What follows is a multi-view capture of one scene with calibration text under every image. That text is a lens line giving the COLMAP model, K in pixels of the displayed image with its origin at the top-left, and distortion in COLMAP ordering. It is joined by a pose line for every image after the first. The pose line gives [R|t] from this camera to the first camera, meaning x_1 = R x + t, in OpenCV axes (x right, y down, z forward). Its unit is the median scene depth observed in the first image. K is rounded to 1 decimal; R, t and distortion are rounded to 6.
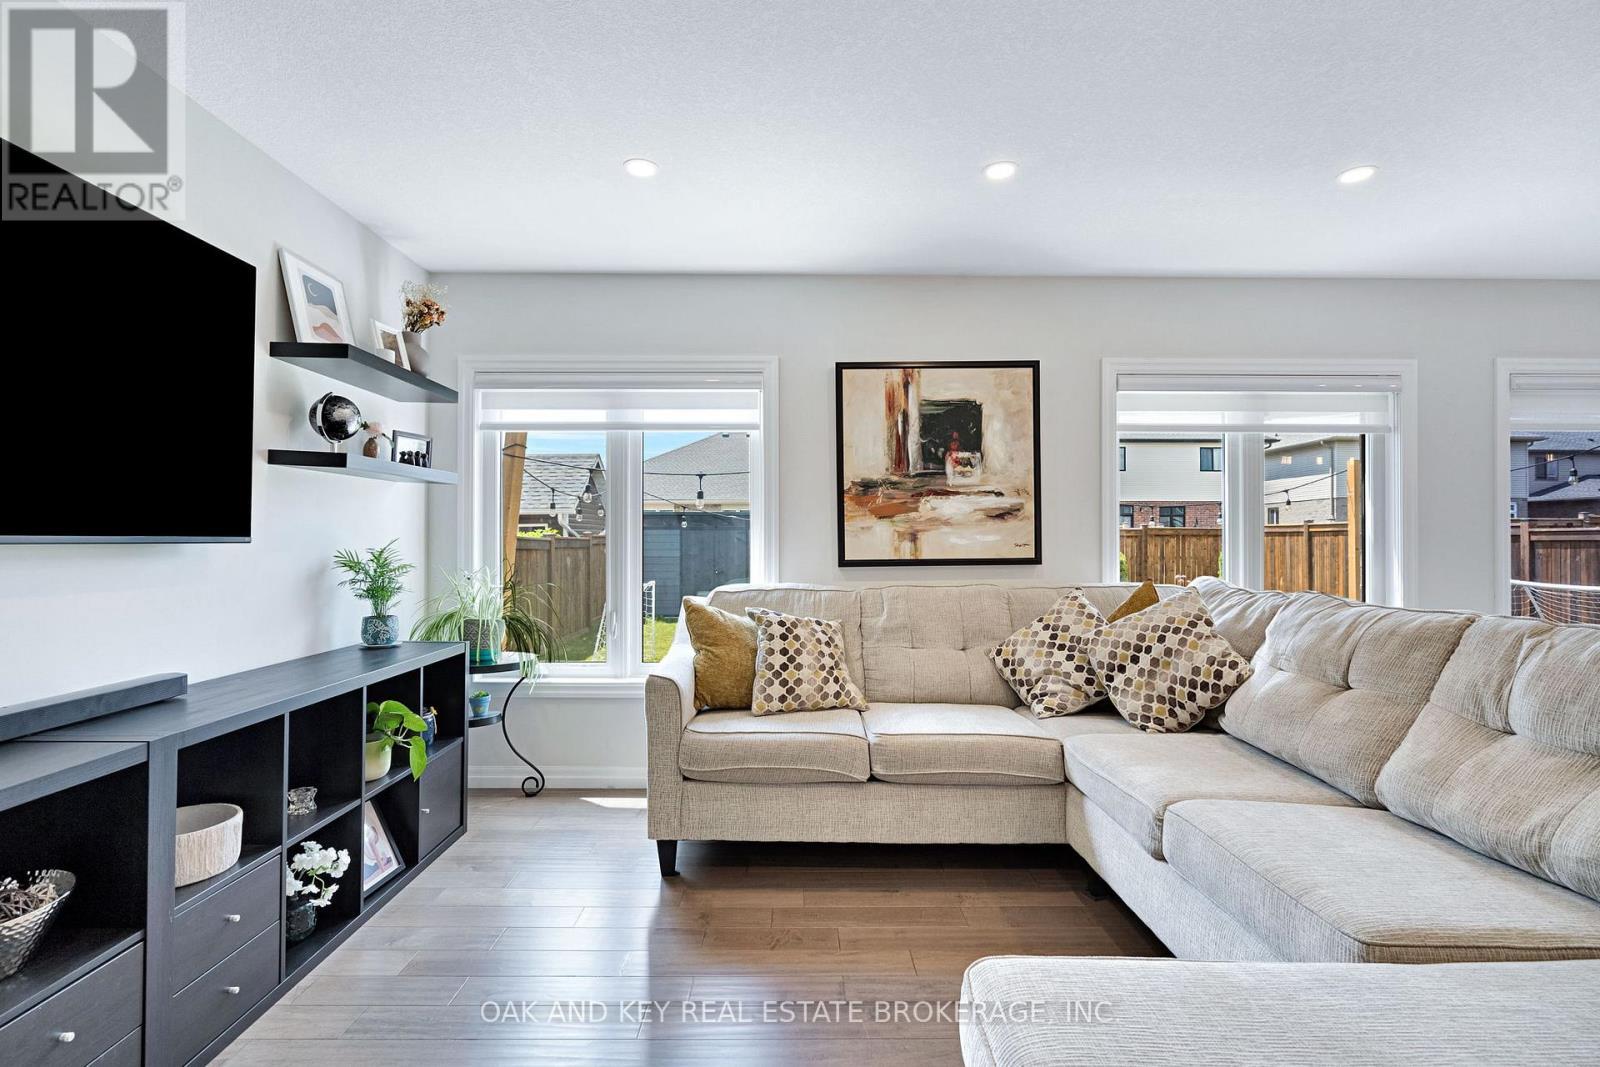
lens RADIAL K [[732.8, 0, 799.2], [0, 732.8, 539.5], [0, 0, 1]] dist [-0.001302, 0.001137]
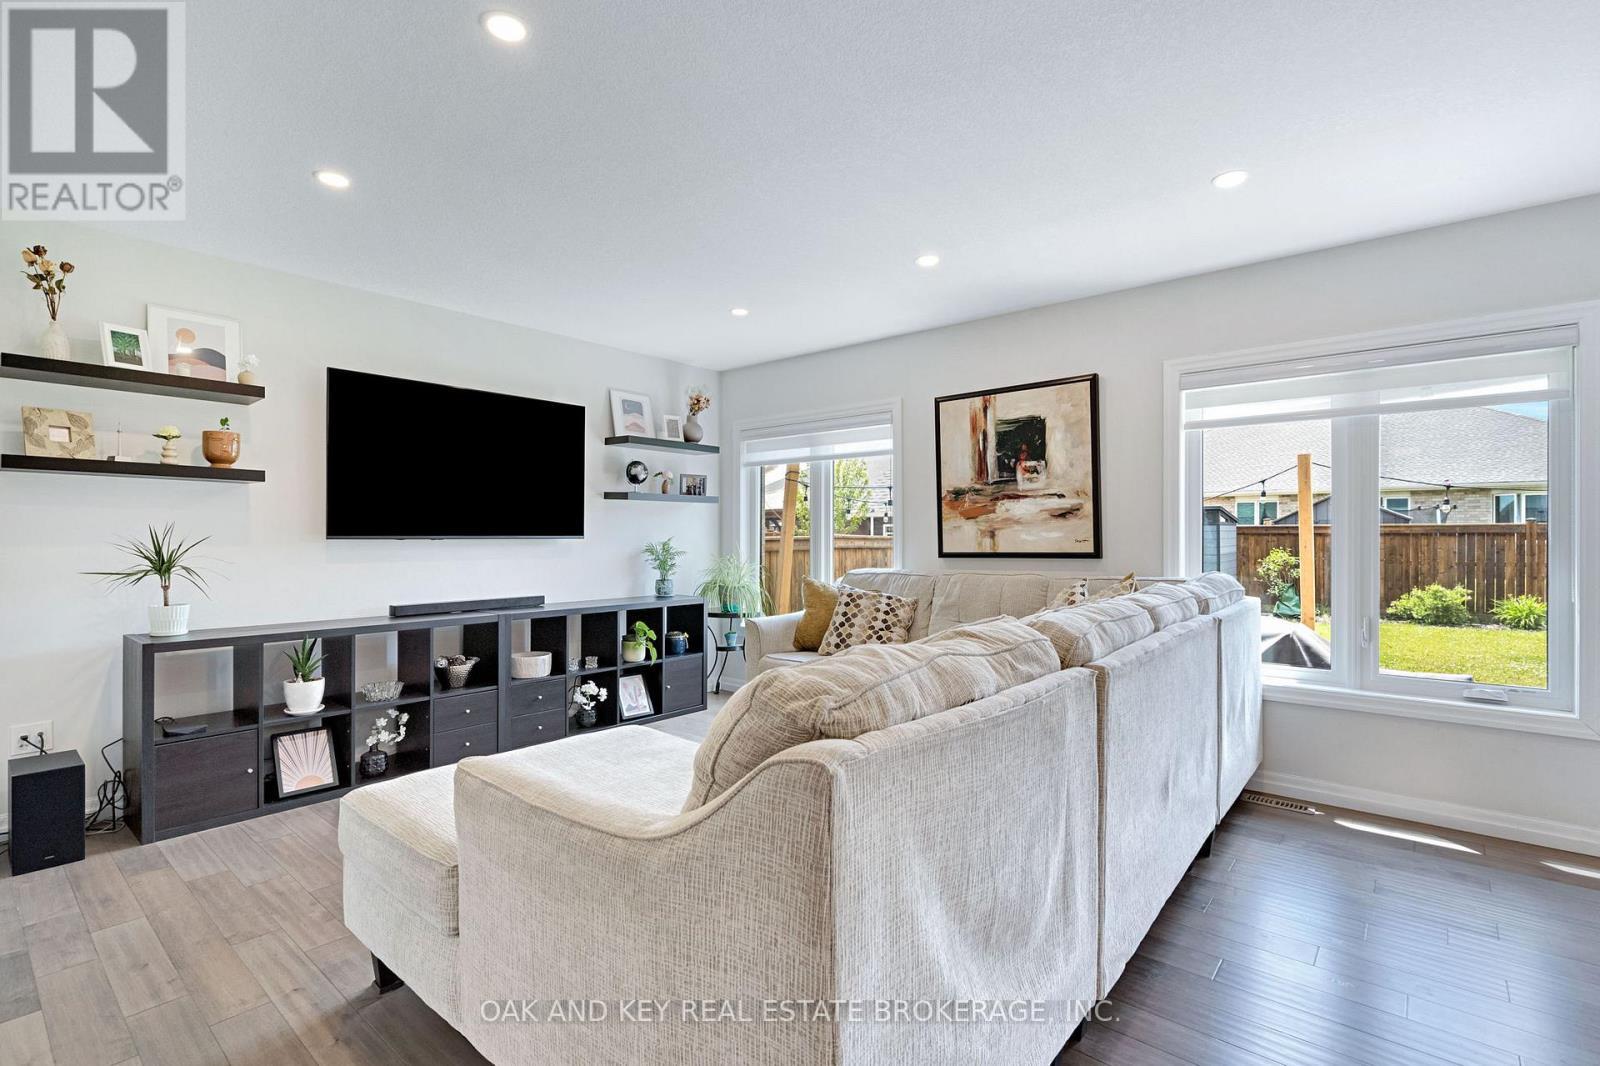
lens RADIAL K [[732.8, 0, 799.2], [0, 732.8, 539.0], [0, 0, 1]] dist [-0.001302, 0.001137]
pose [[0.759973, 0.001362, -0.649953, 0.702328], [0.001157, 0.999993, 0.003448, 0.000151], [0.649954, -0.003373, 0.759966, -0.126781]]
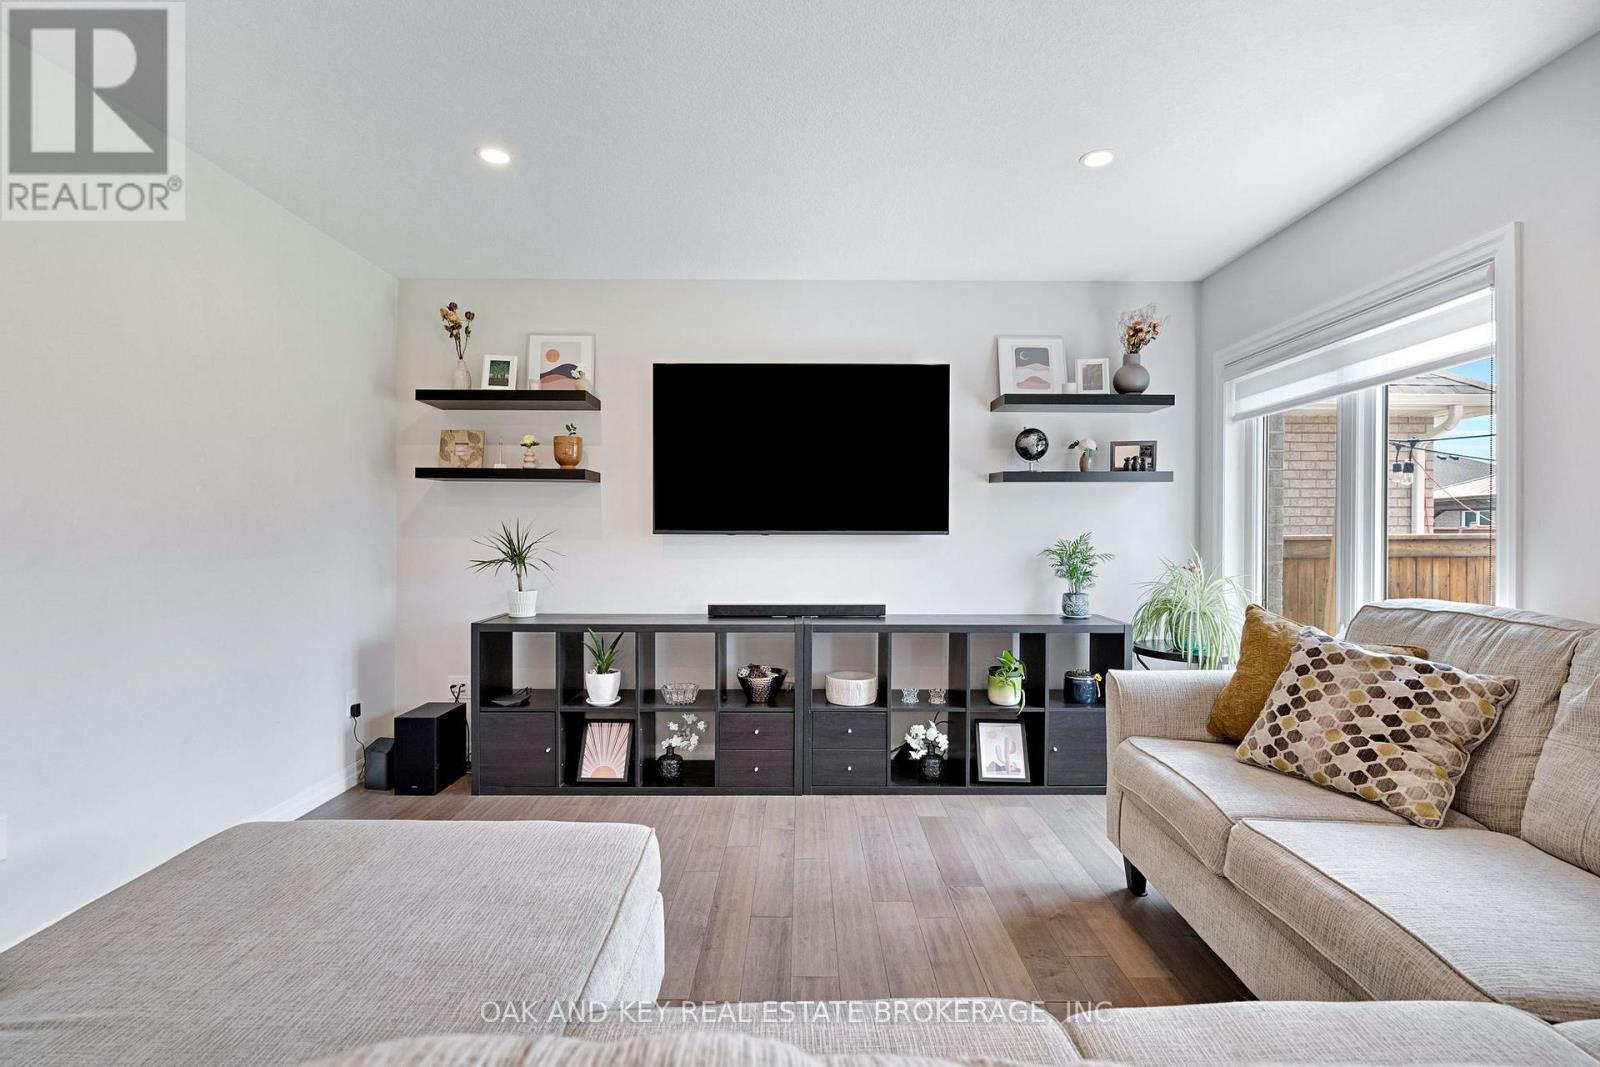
lens RADIAL K [[732.8, 0, 799.2], [0, 732.8, 539.5], [0, 0, 1]] dist [-0.001302, 0.001137]
pose [[-0.002999, 0.006453, -0.999975, 0.569470], [-0.002119, 0.999977, 0.006459, 0.003528], [0.999993, 0.002139, -0.002985, 0.434114]]
